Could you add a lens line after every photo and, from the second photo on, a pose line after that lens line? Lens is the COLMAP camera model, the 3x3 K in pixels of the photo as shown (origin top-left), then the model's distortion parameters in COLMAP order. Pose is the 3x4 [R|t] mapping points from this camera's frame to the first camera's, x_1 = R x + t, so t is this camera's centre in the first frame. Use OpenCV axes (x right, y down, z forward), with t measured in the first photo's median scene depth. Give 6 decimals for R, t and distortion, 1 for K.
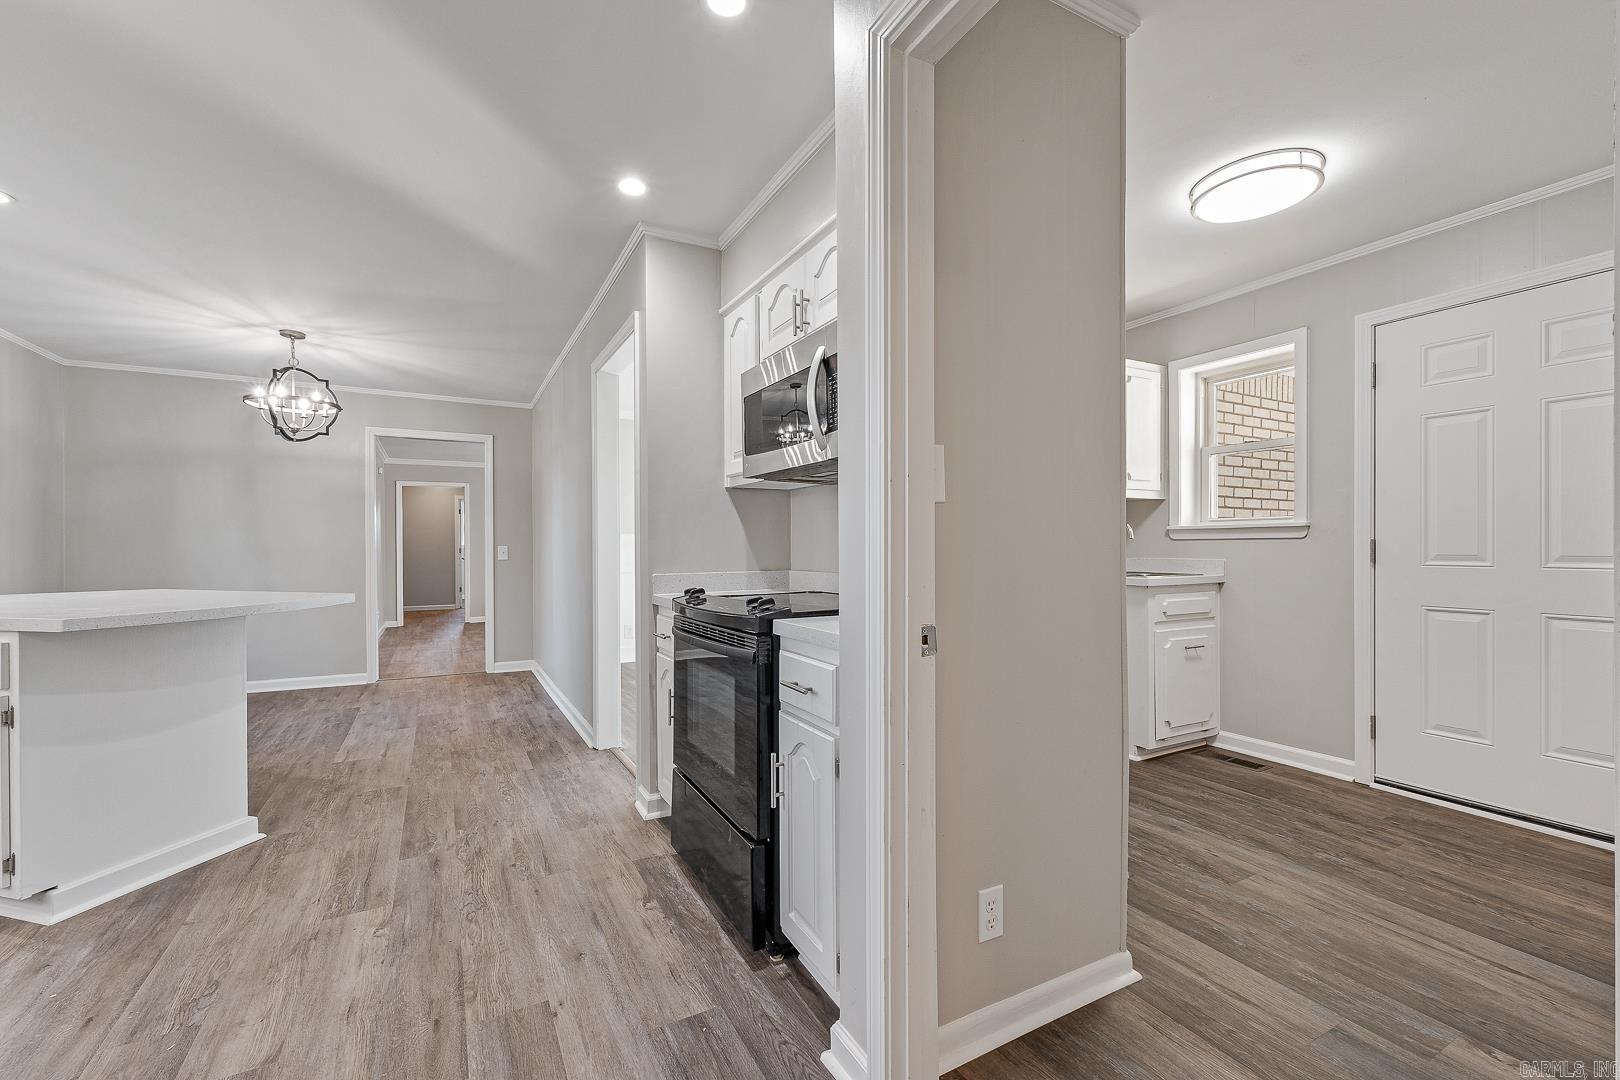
lens RADIAL K [[678.3, 0, 805.5], [0, 678.3, 548.0], [0, 0, 1]] dist [0.002240, 0.000145]
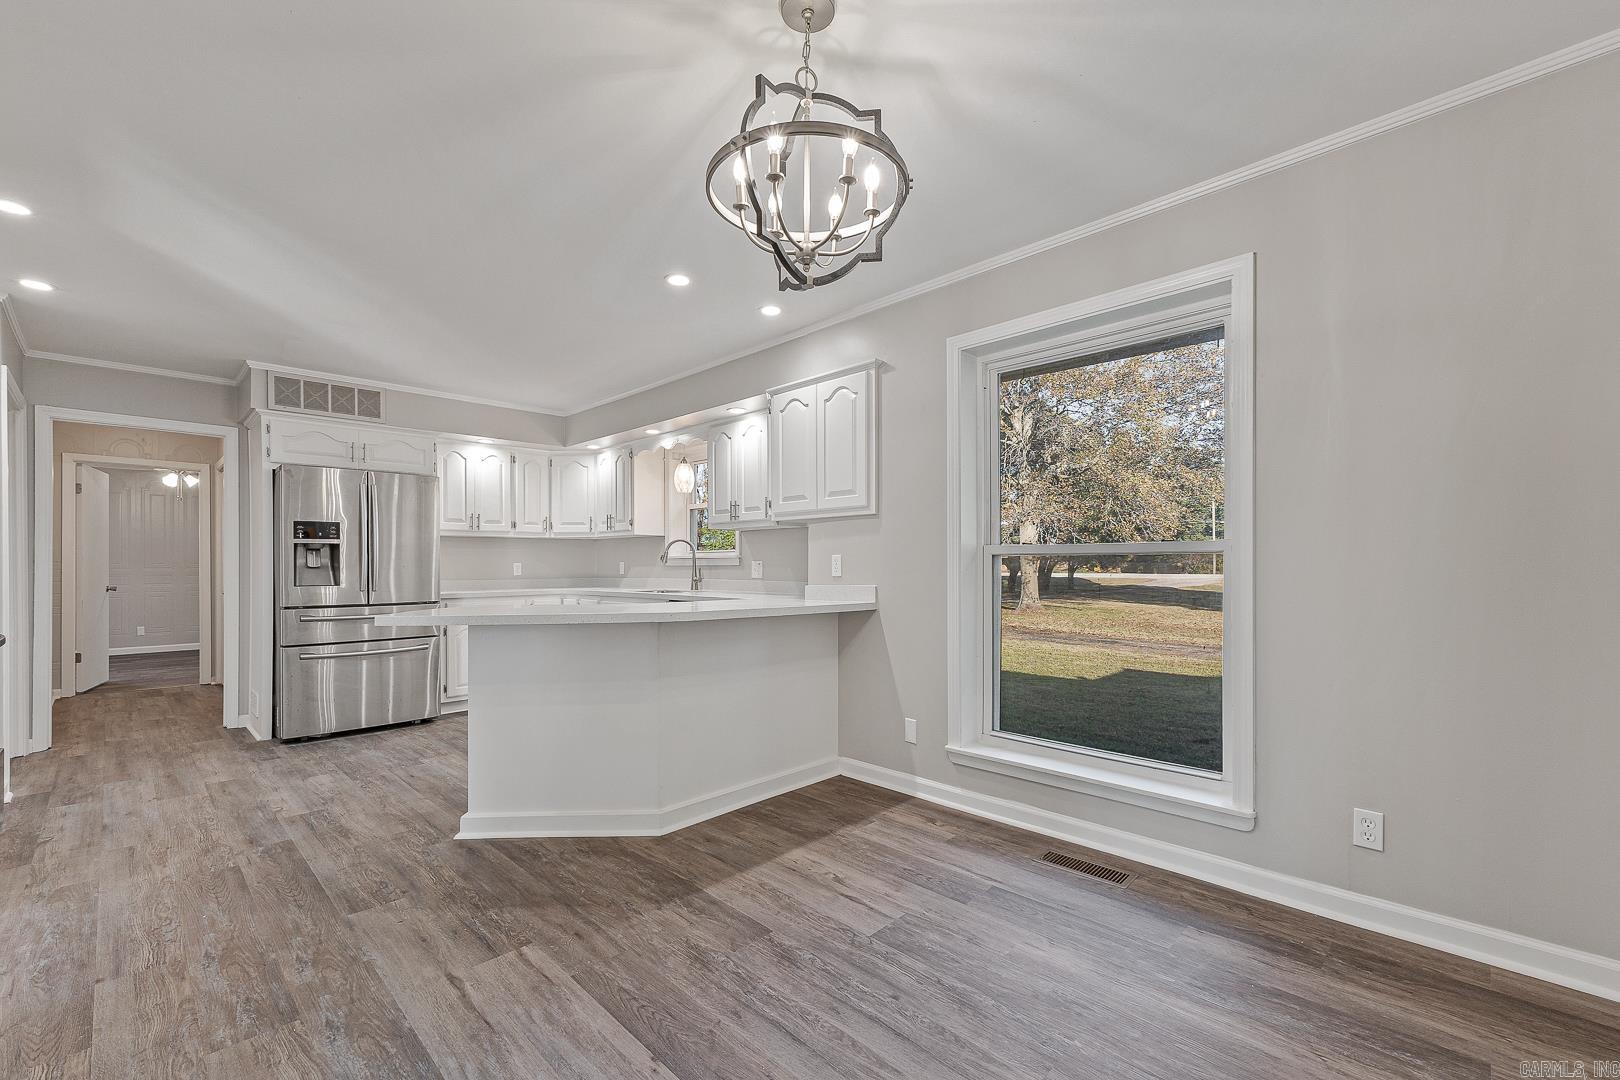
lens RADIAL K [[681.1, 0, 812.0], [0, 681.1, 563.1], [0, 0, 1]] dist [0.002562, -0.000090]
pose [[-0.954746, 0.012002, -0.297179, -0.826667], [0.011161, 0.999927, 0.004526, -0.002521], [0.297212, 0.001004, -0.954811, 1.773035]]
